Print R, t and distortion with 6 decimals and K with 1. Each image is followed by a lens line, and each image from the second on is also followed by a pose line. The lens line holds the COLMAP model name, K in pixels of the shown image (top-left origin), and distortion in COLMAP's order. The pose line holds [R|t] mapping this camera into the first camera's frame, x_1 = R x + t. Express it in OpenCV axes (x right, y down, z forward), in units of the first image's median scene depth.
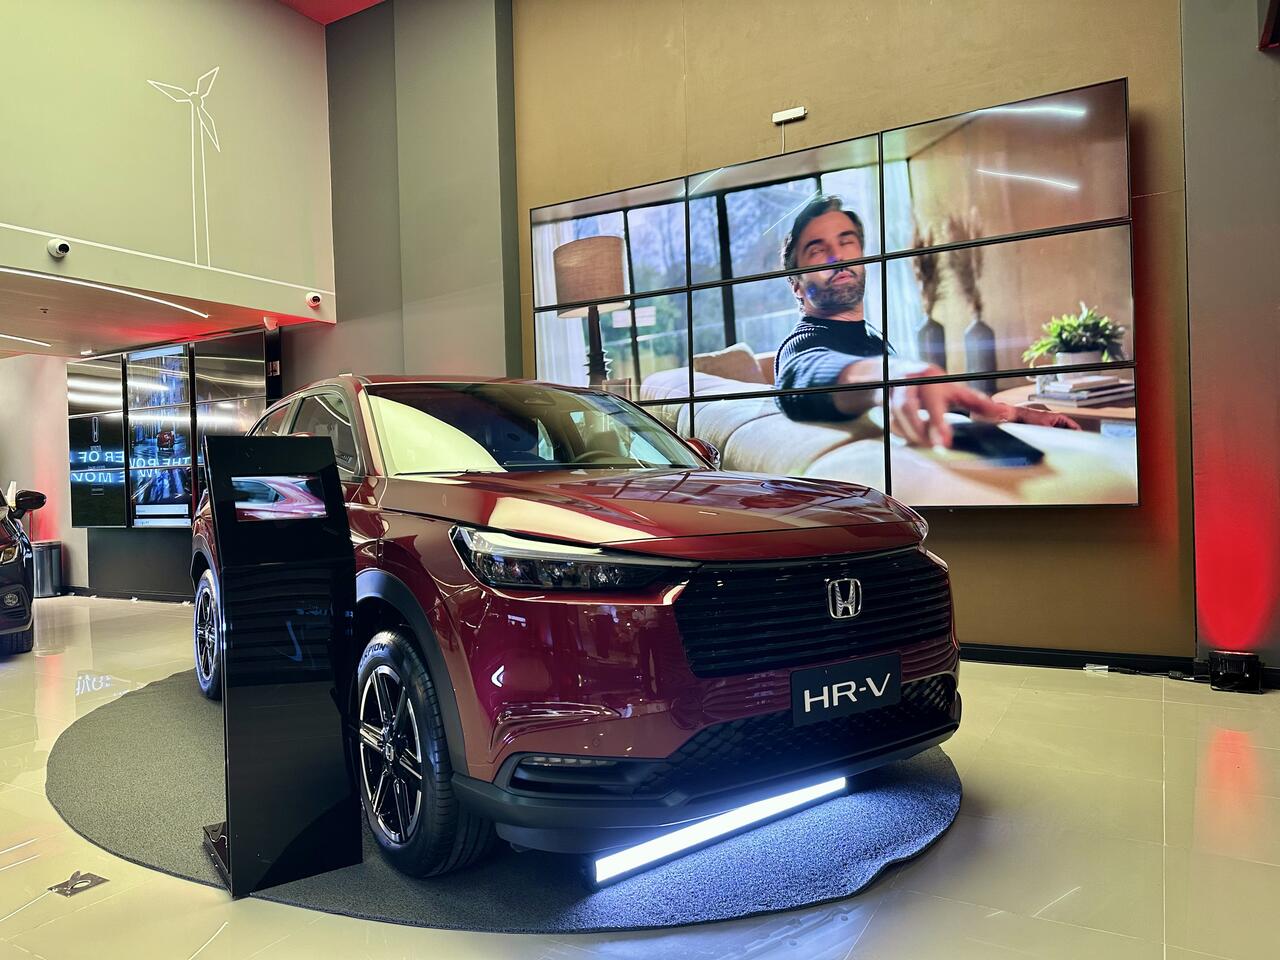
lens RADIAL K [[904.2, 0, 639.0], [0, 904.2, 480.5], [0, 0, 1]] dist [0.001773, -0.008791]
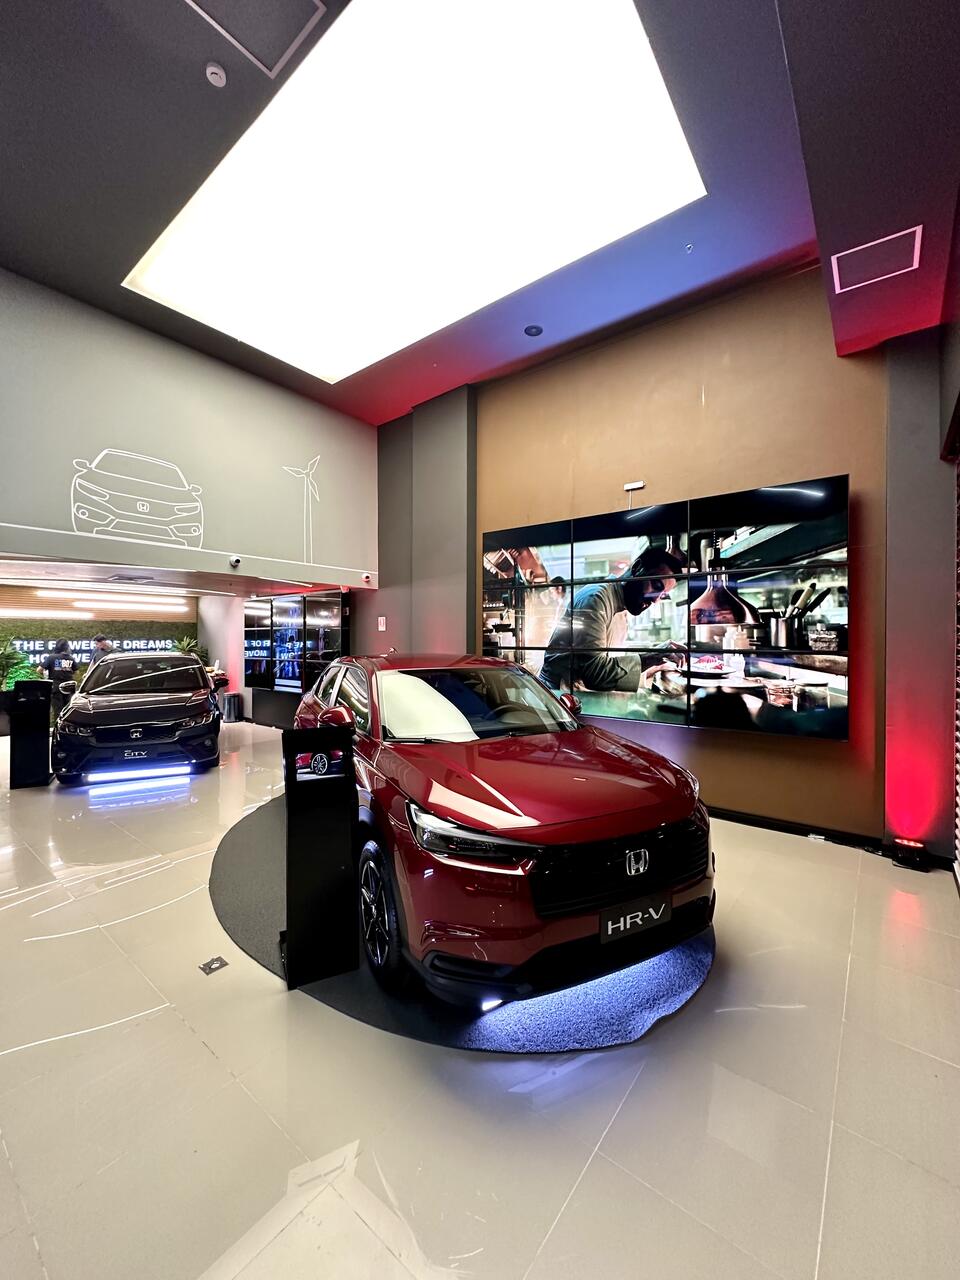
lens RADIAL K [[510.0, 0, 479.0], [0, 510.0, 640.0], [0, 0, 1]] dist [-0.014443, 0.000332]
pose [[0.988843, 0.030482, -0.145808, 0.032374], [-0.030183, 0.999535, 0.004265, -0.134528], [0.145870, 0.000183, 0.989304, 0.019481]]
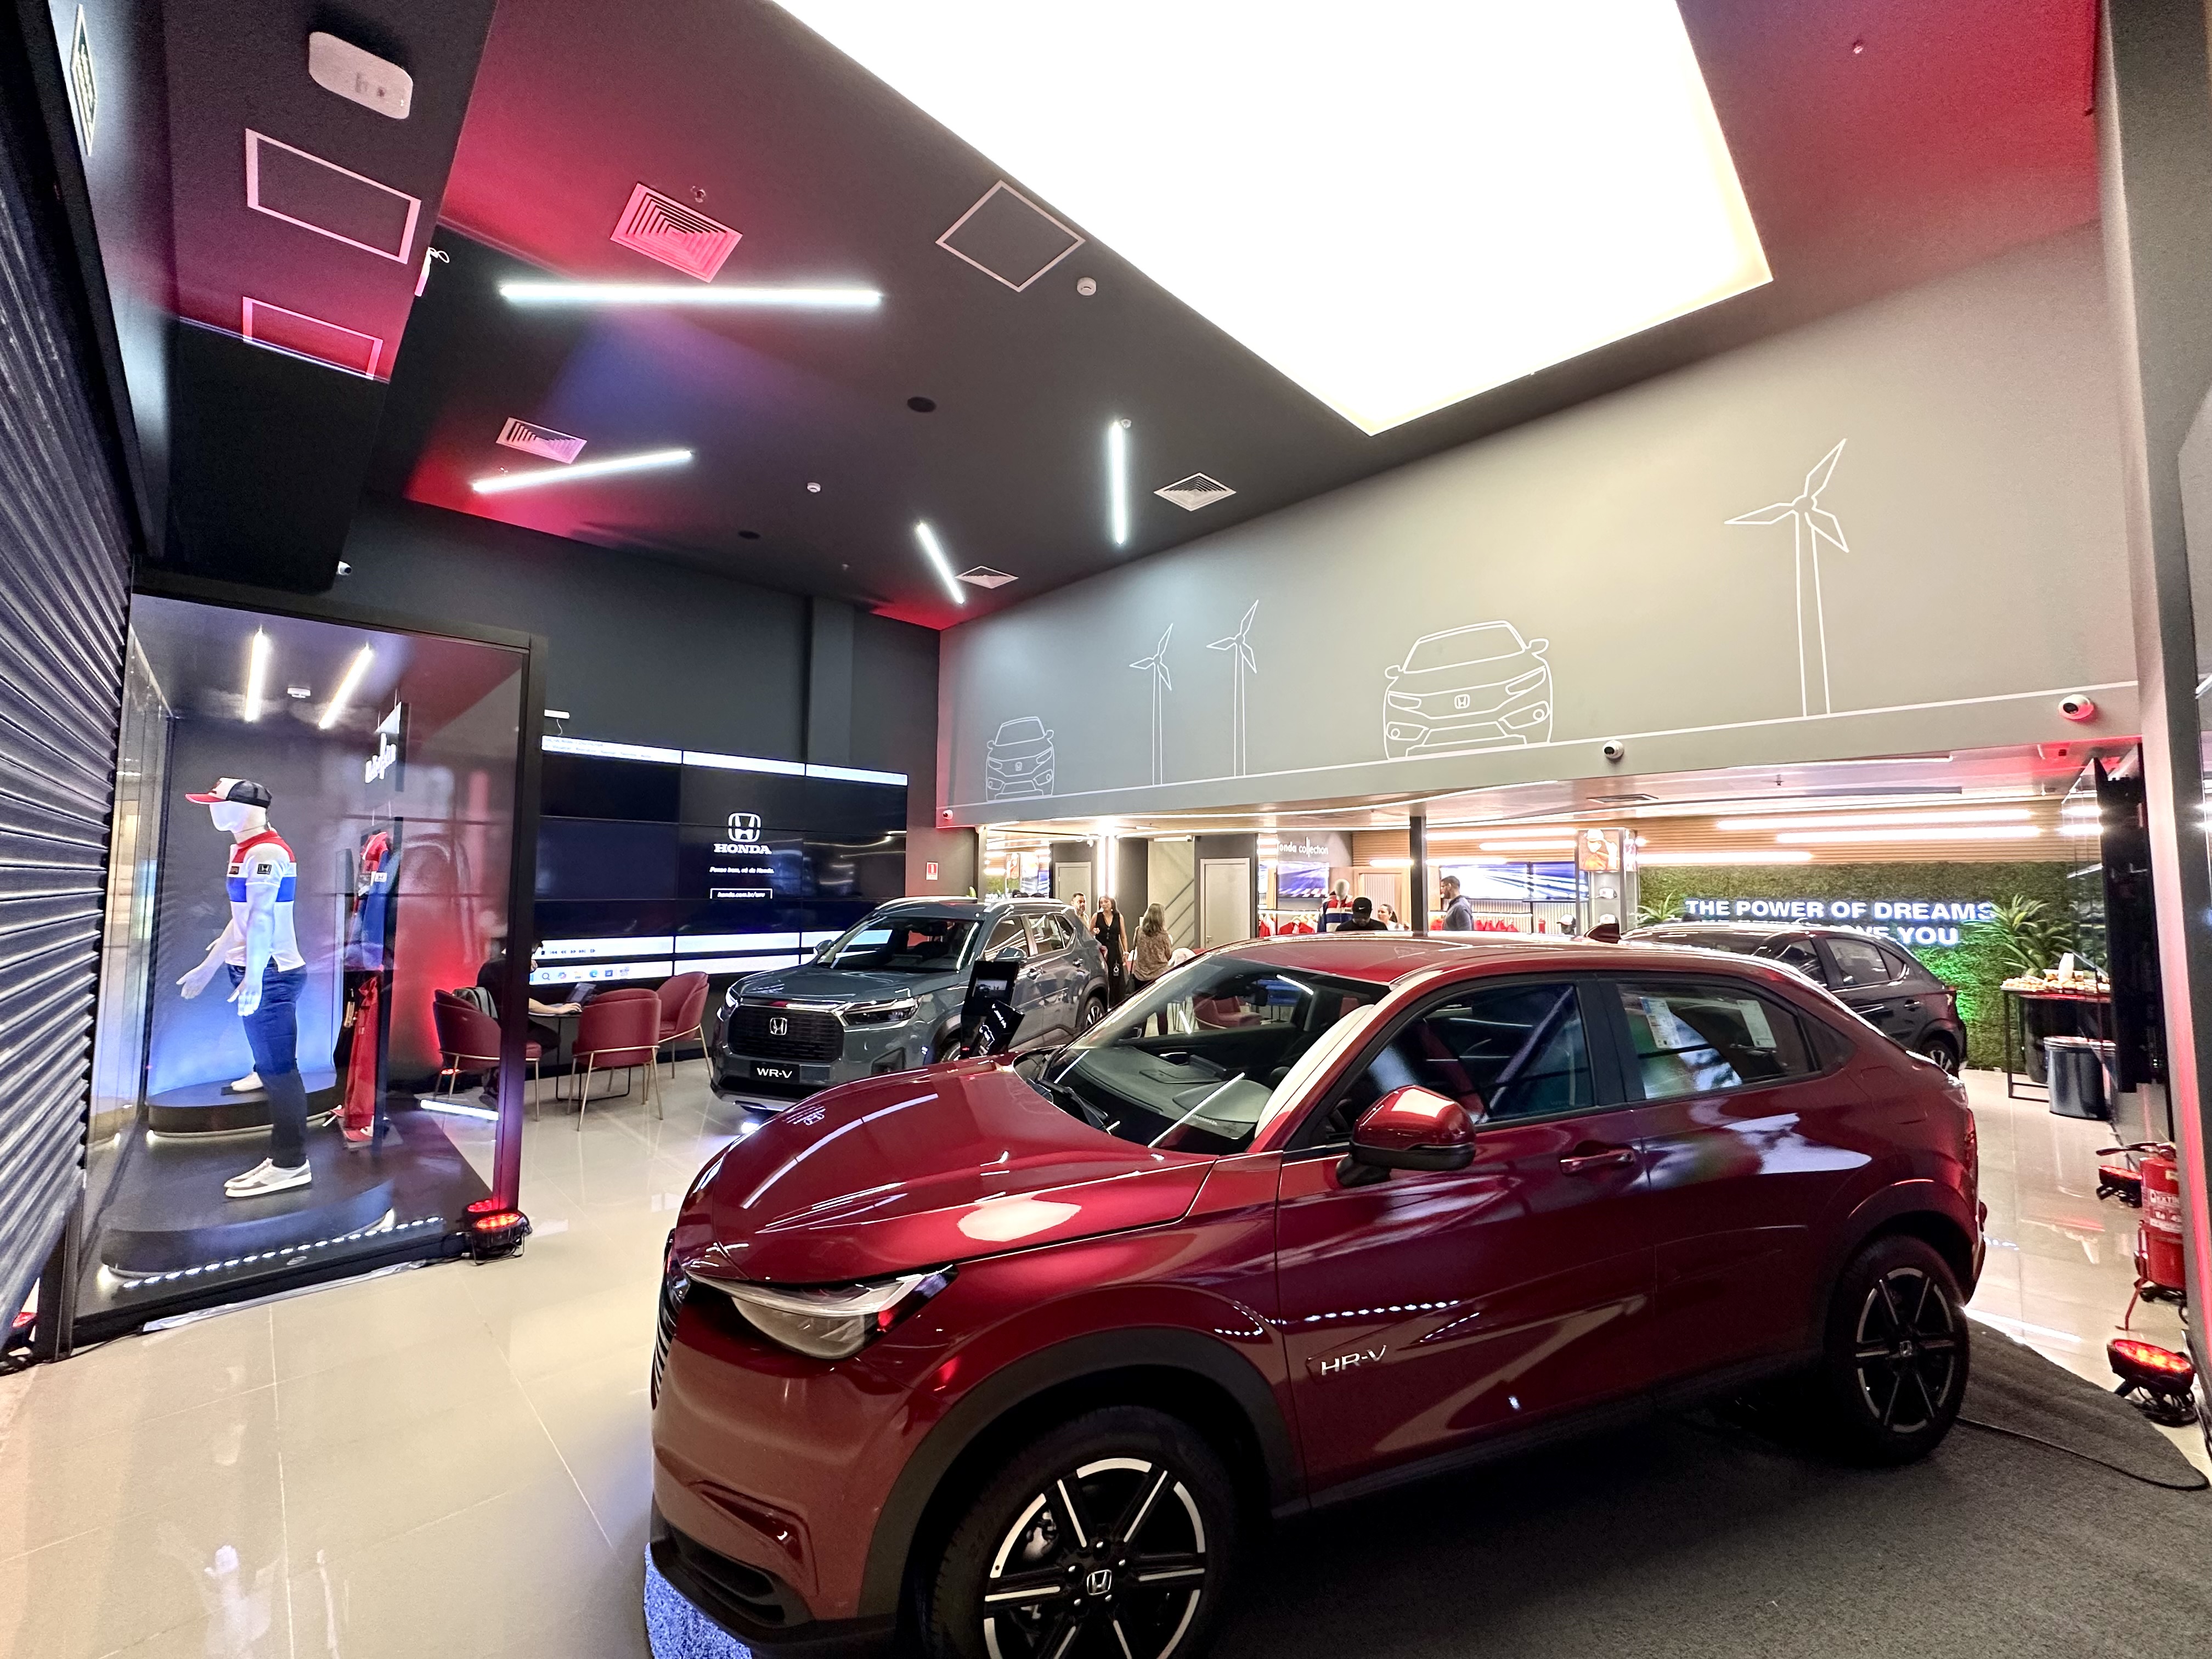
lens RADIAL K [[881.3, 0, 1106.4], [0, 881.3, 833.3], [0, 0, 1]] dist [-0.014443, 0.000332]
pose [[-0.280908, -0.034732, -0.959106, 0.549751], [-0.003945, 0.999378, -0.035035, -0.155709], [0.959727, -0.006058, -0.280870, 0.896417]]
